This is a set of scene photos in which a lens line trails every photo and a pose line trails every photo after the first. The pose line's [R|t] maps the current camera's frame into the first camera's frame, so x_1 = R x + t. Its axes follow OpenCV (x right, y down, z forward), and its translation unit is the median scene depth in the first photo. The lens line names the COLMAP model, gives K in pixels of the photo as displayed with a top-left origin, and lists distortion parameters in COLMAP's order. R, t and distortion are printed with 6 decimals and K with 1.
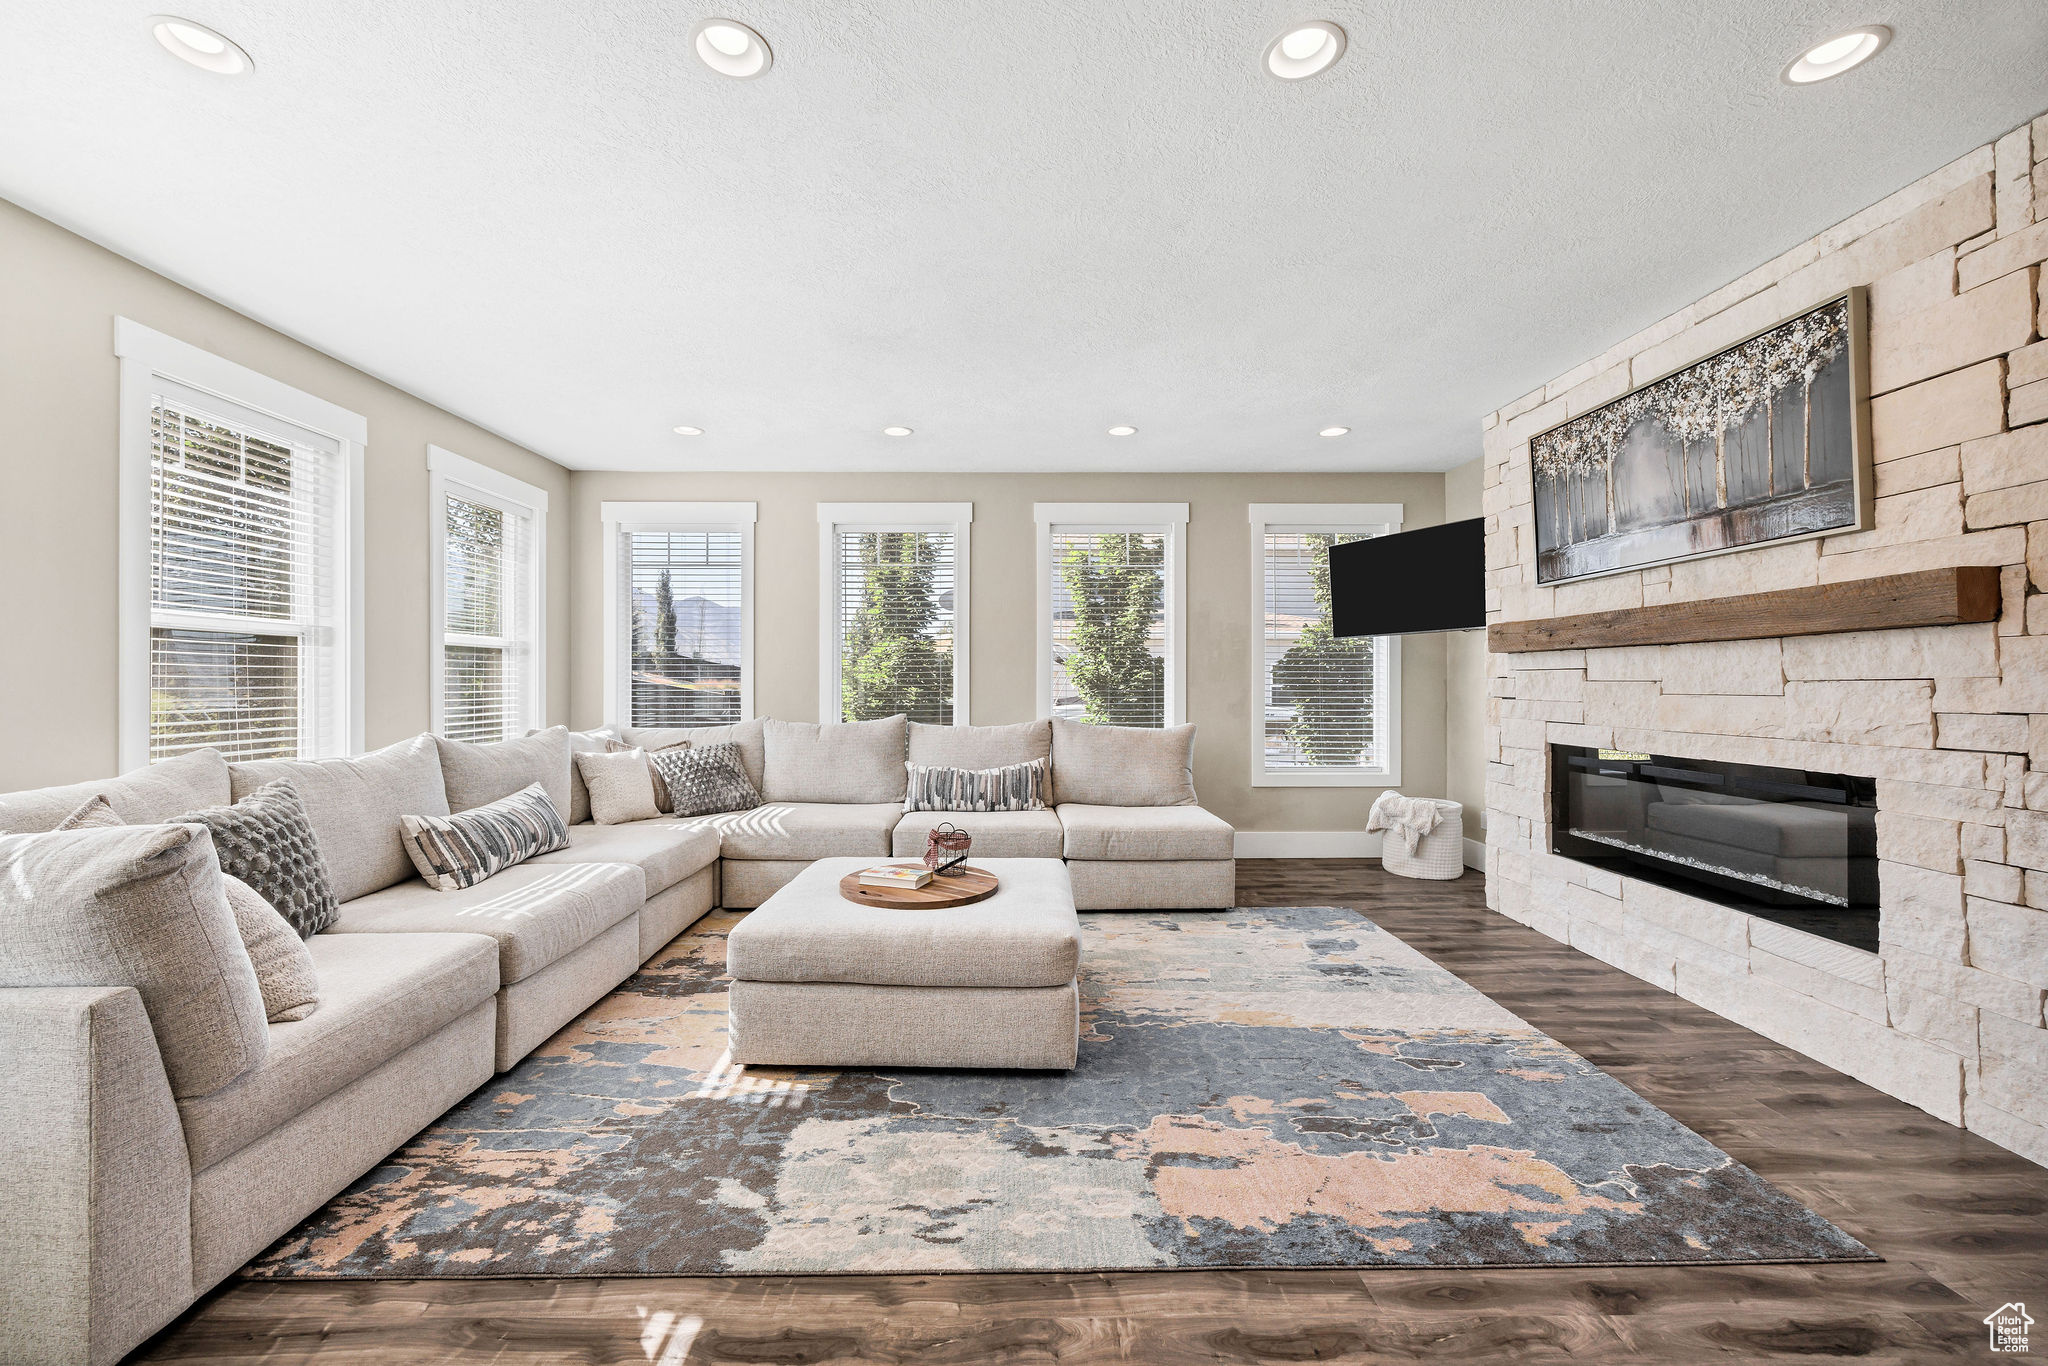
lens RADIAL K [[815.6, 0, 1030.1], [0, 815.6, 681.9], [0, 0, 1]] dist [-0.005481, 0.000029]
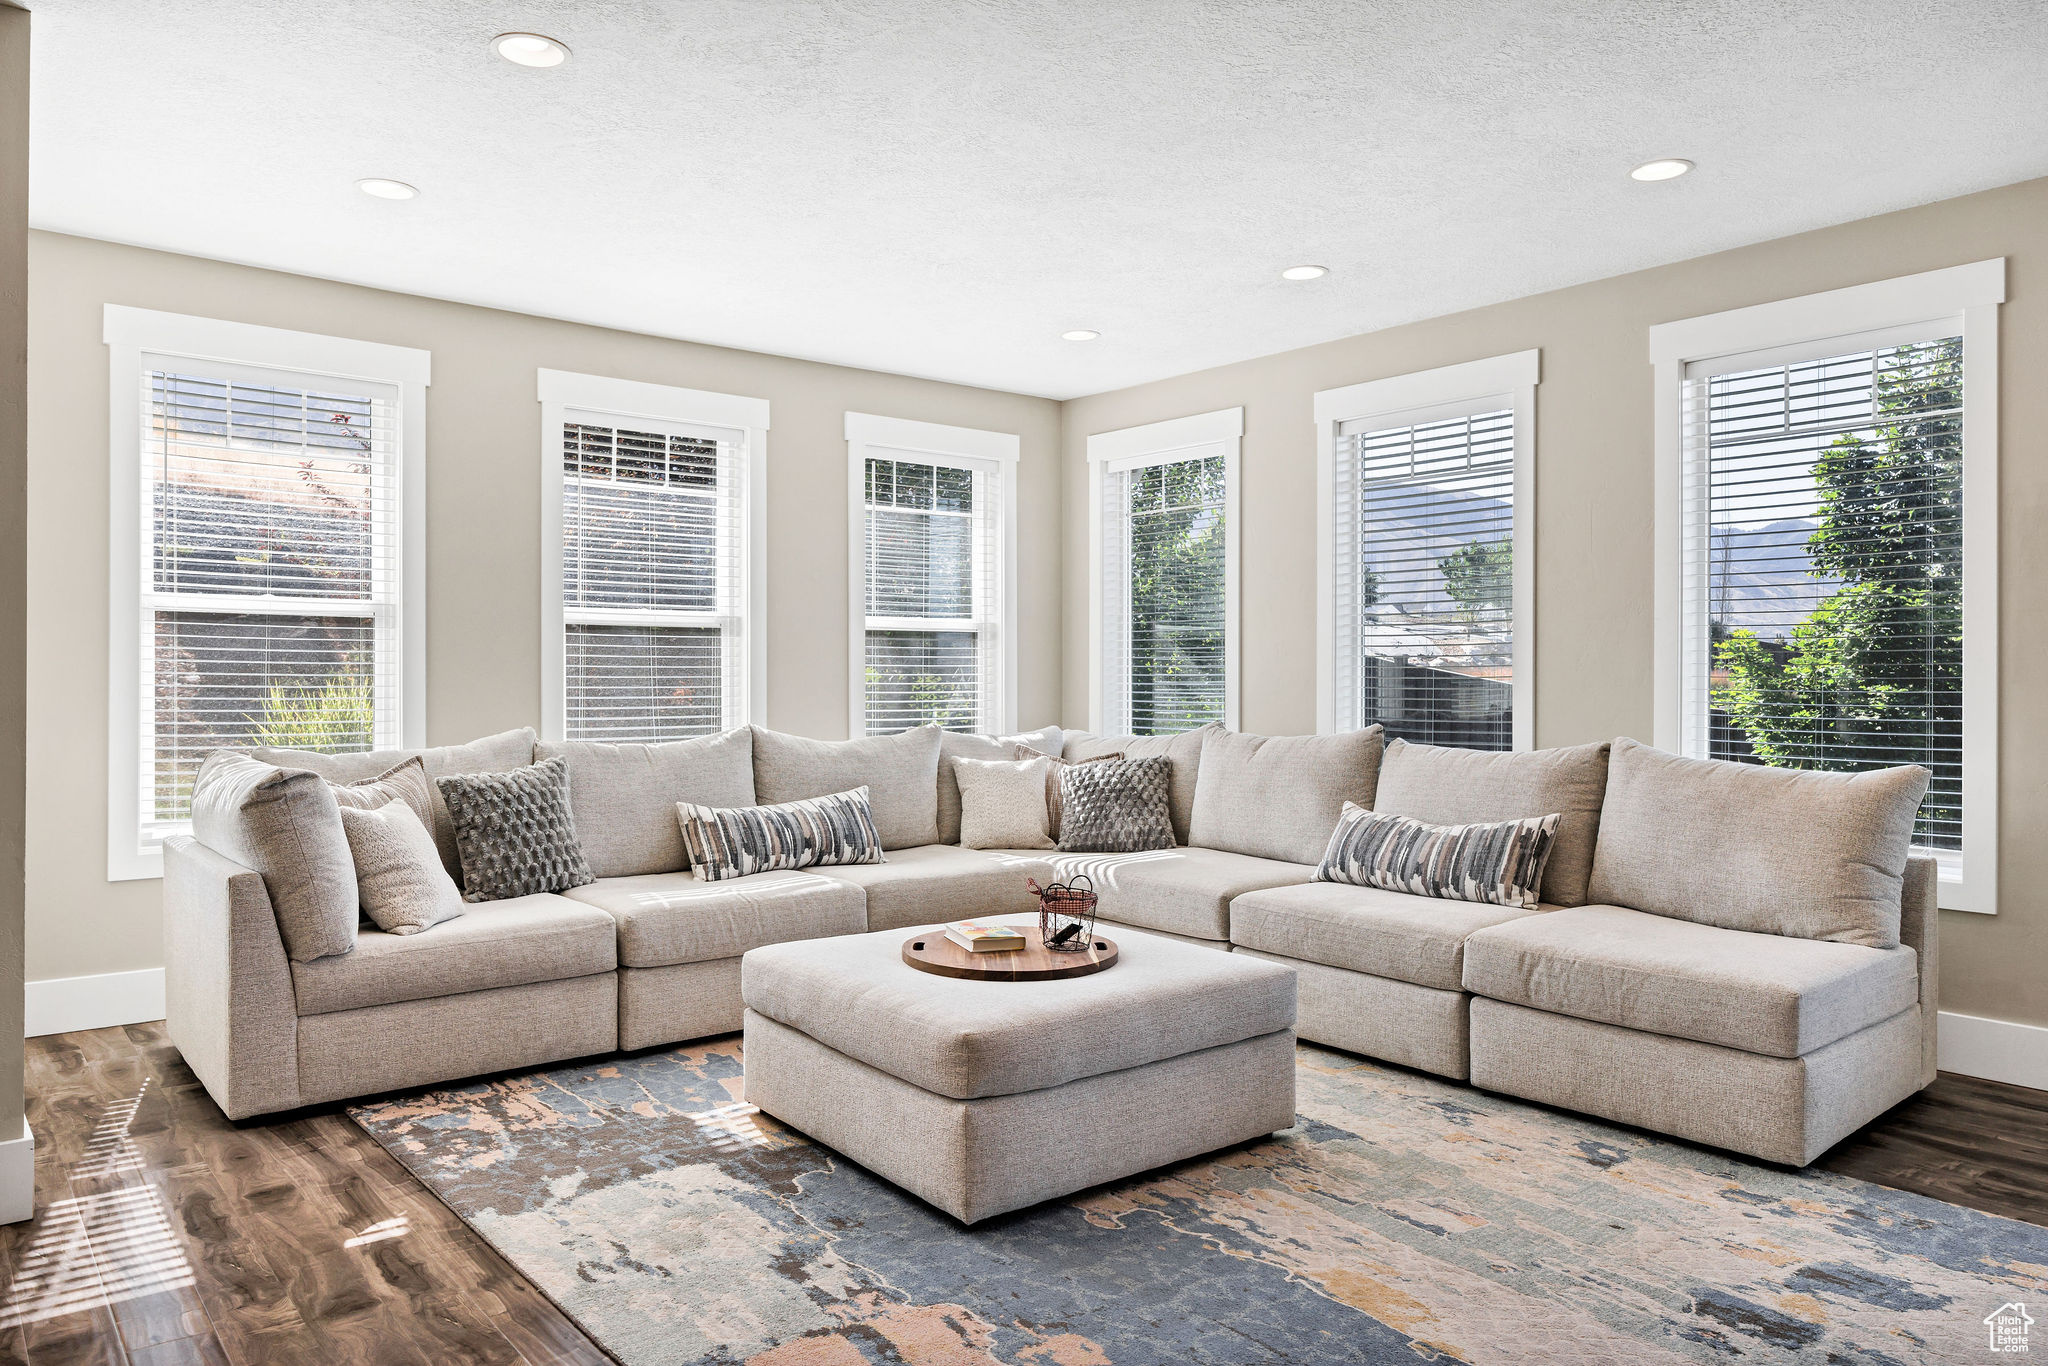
lens RADIAL K [[1423.8, 0, 1024.0], [0, 1423.8, 683.0], [0, 0, 1]] dist [-0.000469, -0.000092]
pose [[0.608680, 0.005028, -0.793400, 1.075178], [-0.001377, 0.999985, 0.005280, 0.005680], [0.793415, -0.002121, 0.608678, 0.304207]]
